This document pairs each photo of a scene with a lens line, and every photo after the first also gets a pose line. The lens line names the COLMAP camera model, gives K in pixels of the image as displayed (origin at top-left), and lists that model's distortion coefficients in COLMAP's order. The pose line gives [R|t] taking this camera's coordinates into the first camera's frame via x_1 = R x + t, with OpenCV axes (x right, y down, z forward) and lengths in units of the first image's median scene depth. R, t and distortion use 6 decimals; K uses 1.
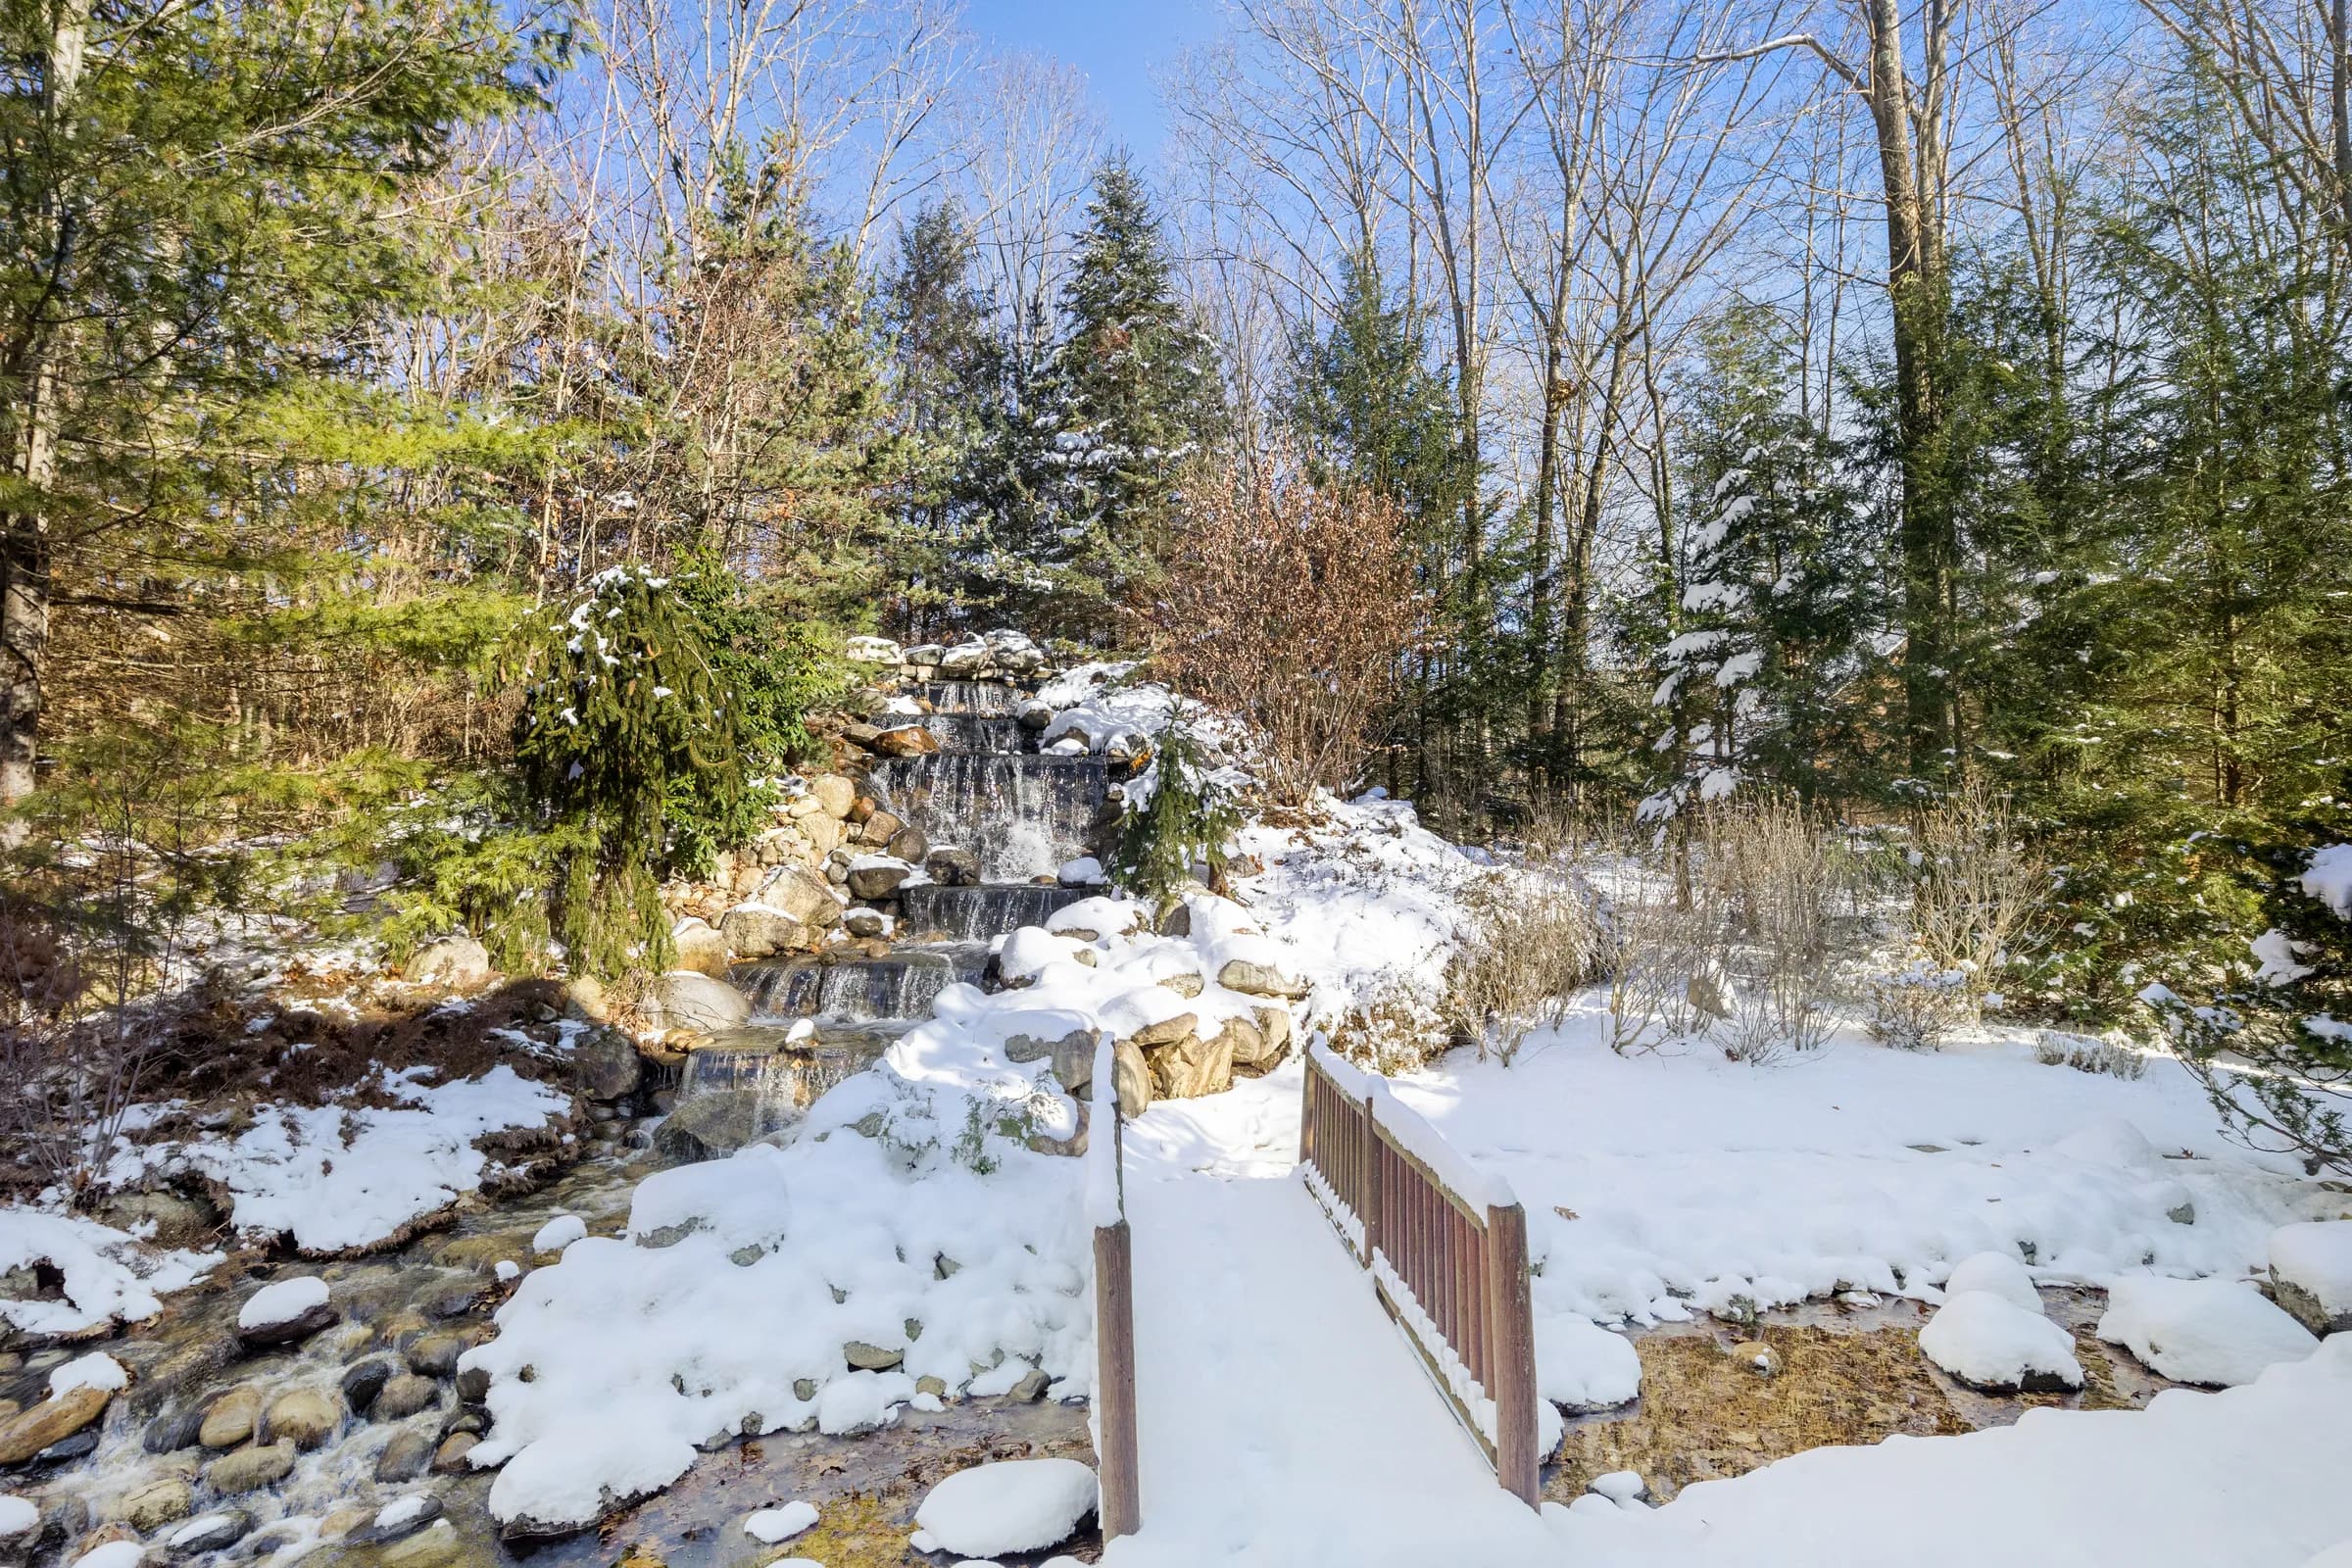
lens RADIAL K [[1161.0, 0, 1178.7], [0, 1161.0, 856.6], [0, 0, 1]] dist [0.000446, 0.000210]
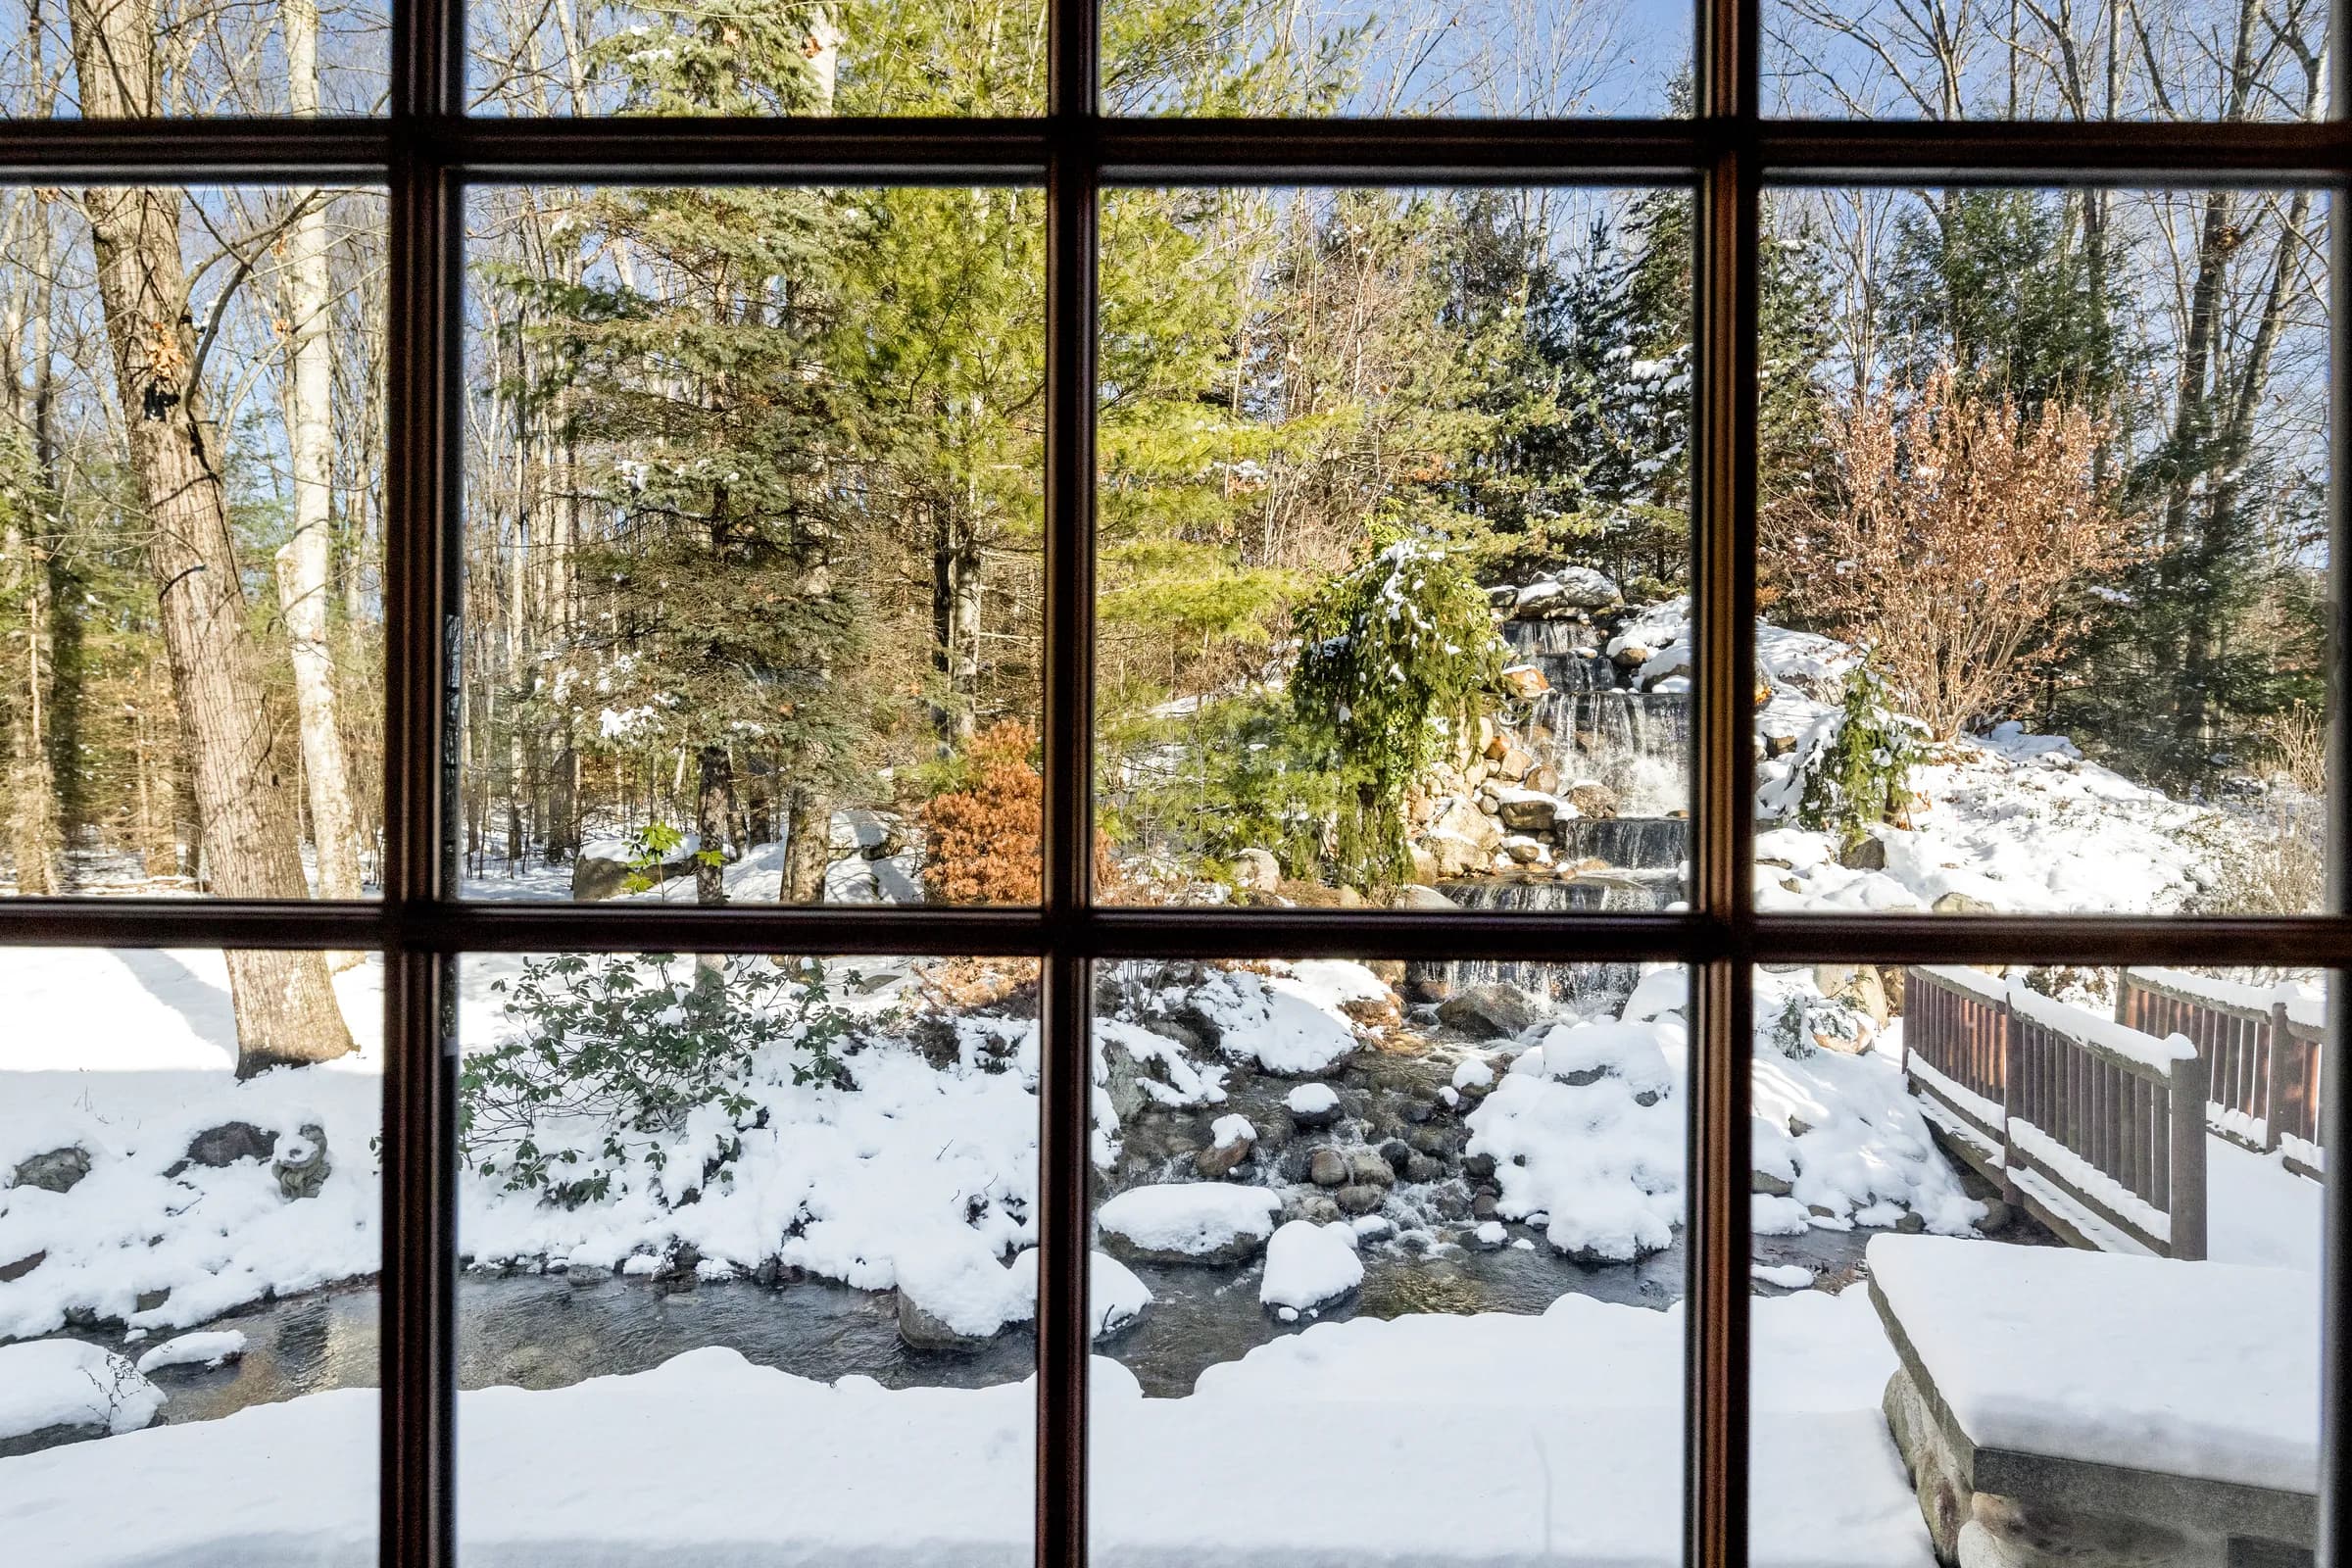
lens RADIAL K [[1225.7, 0, 1177.0], [0, 1225.7, 847.8], [0, 0, 1]] dist [0.001331, -0.000446]
pose [[0.946661, 0.023735, -0.321355, -0.248373], [-0.010292, 0.999002, 0.043466, 0.008959], [0.322066, -0.037840, 0.945961, -0.244913]]
